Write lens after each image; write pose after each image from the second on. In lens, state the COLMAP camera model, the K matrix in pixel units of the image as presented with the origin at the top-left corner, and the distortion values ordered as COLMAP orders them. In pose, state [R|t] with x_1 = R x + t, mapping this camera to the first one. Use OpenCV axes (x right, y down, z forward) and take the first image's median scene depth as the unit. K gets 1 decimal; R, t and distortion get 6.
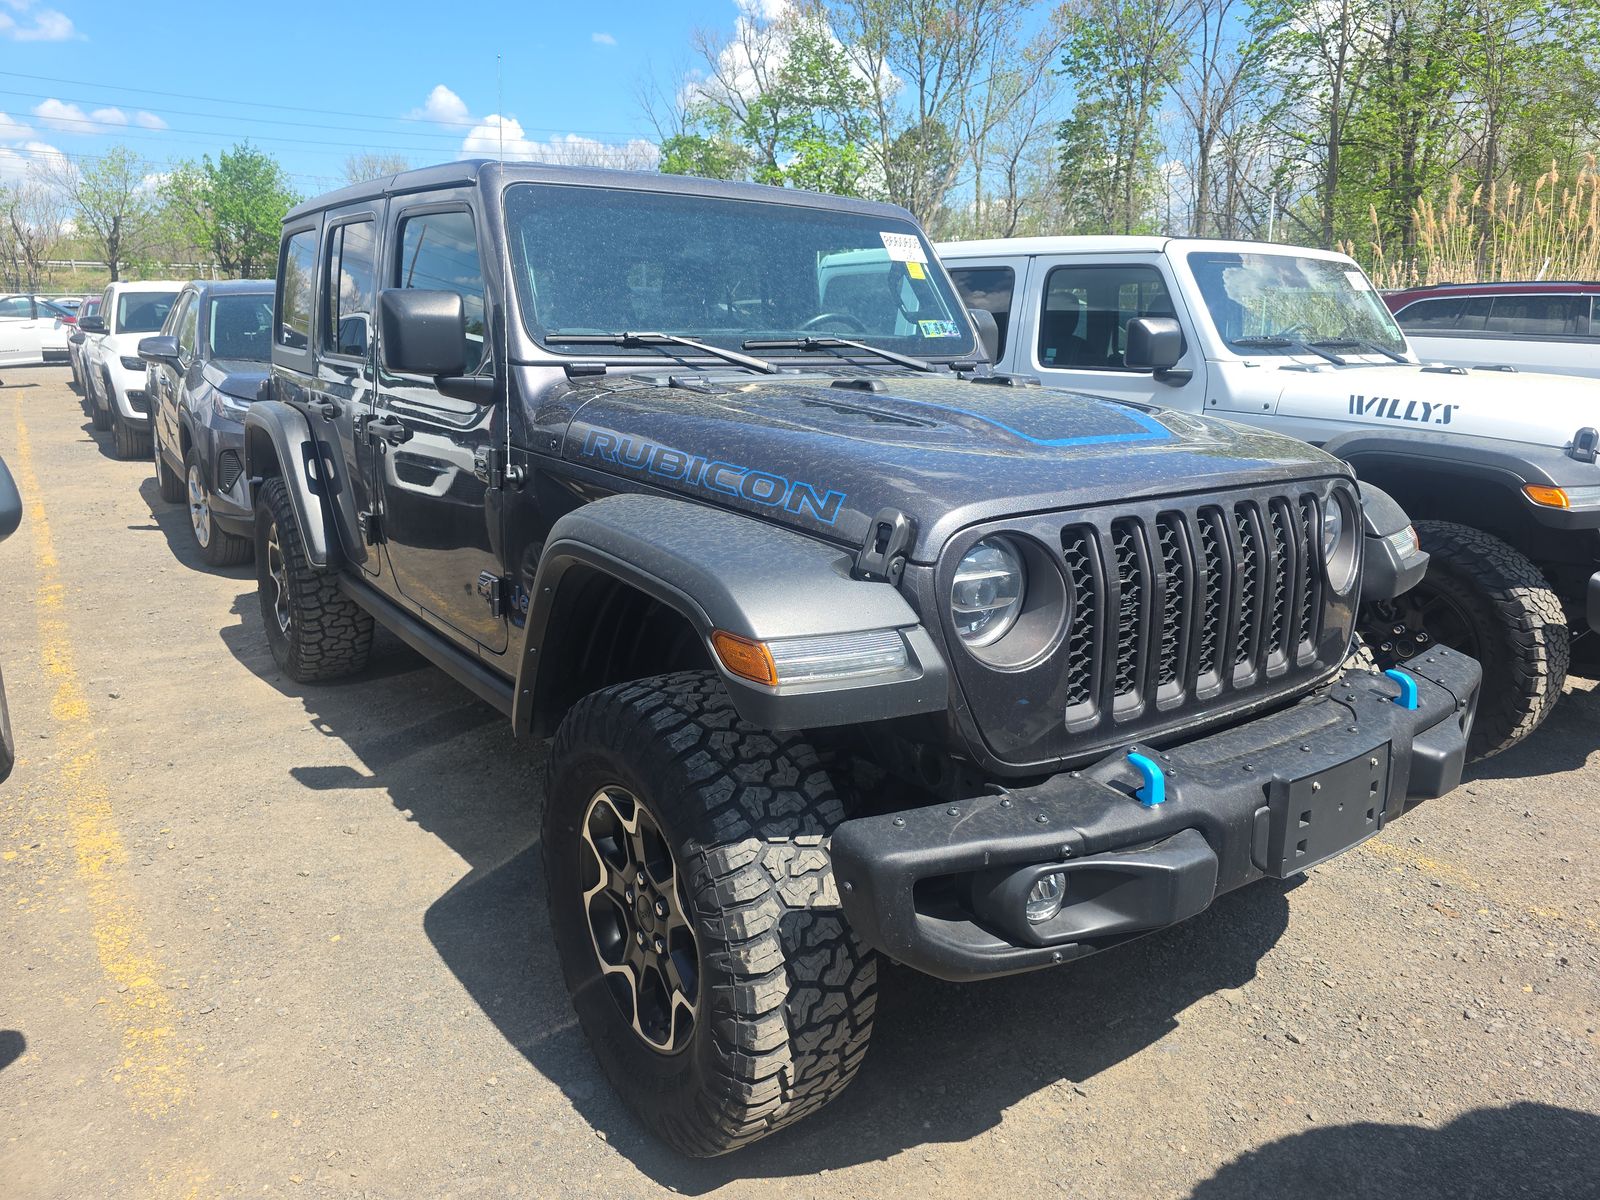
lens RADIAL K [[1070.1, 0, 800.0], [0, 1070.1, 600.0], [0, 0, 1]] dist [0.048844, -0.053602]
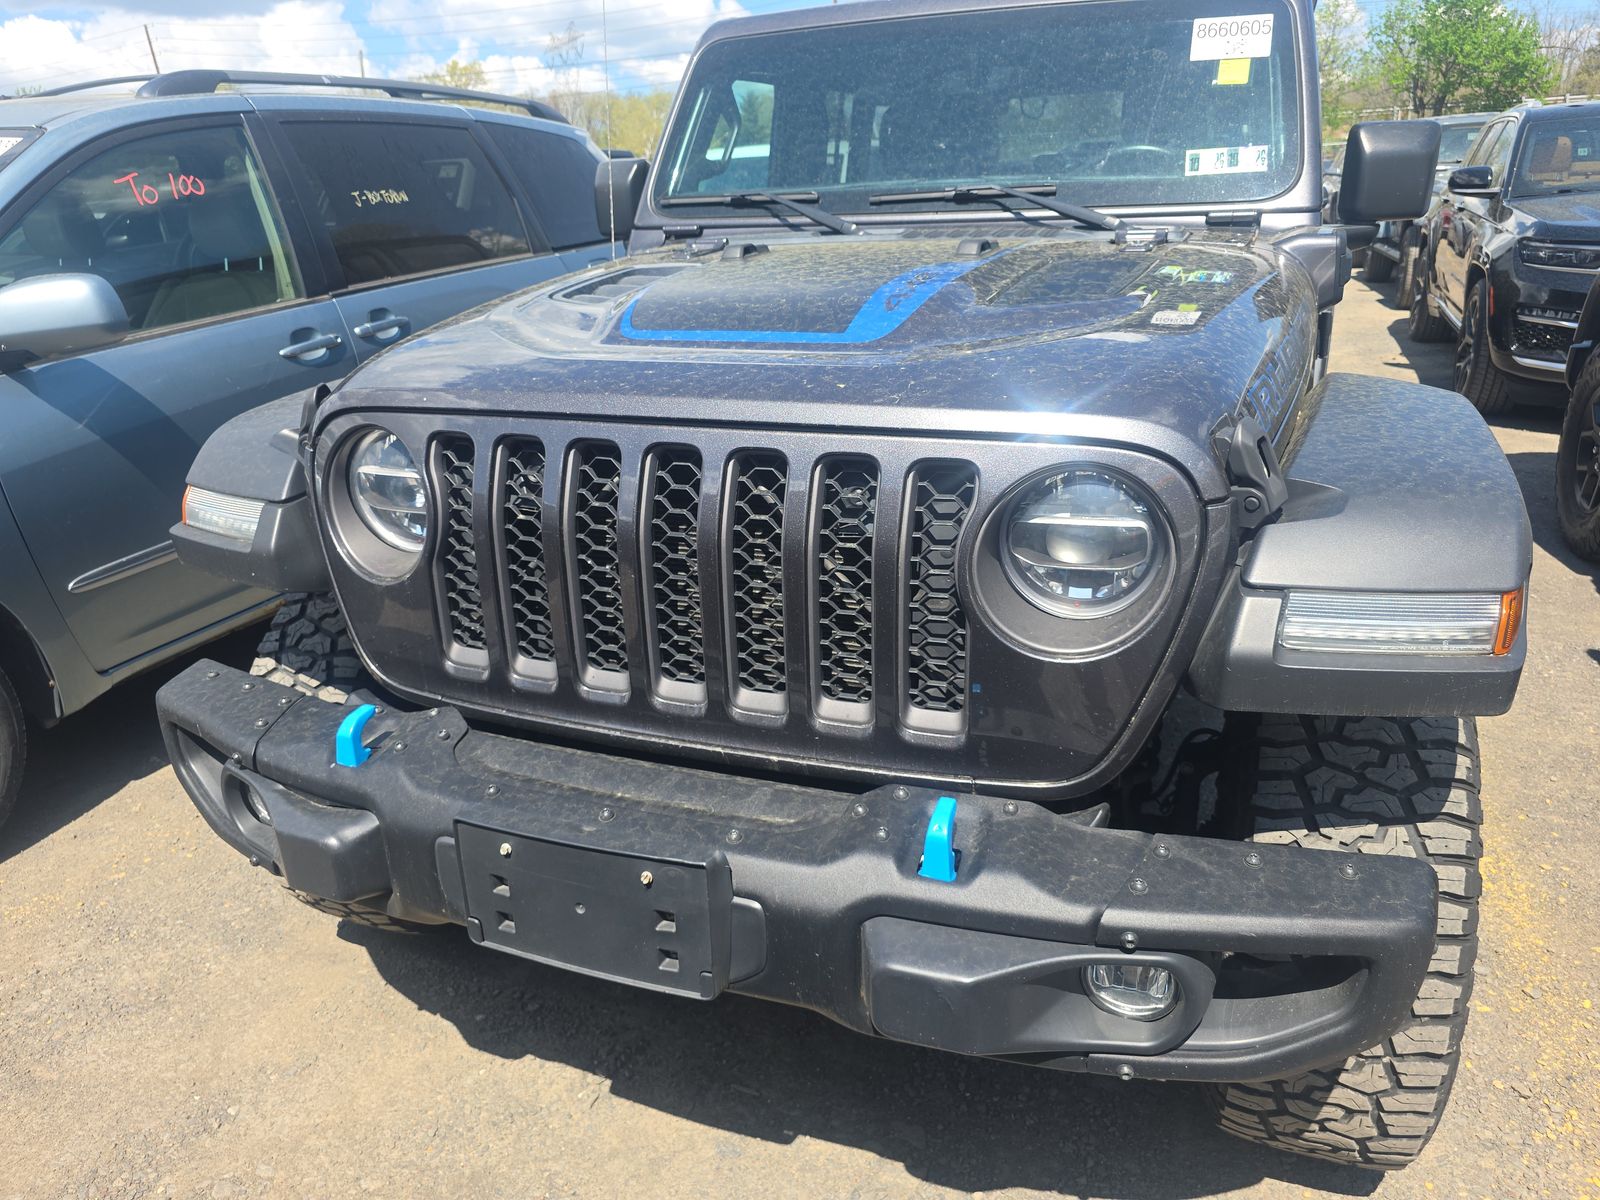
lens RADIAL K [[1070.1, 0, 800.0], [0, 1070.1, 600.0], [0, 0, 1]] dist [0.048844, -0.053602]
pose [[0.546275, 0.261455, -0.795754, 0.678028], [-0.157972, 0.965144, 0.208665, -0.098839], [0.822574, 0.011718, 0.568537, 0.466662]]
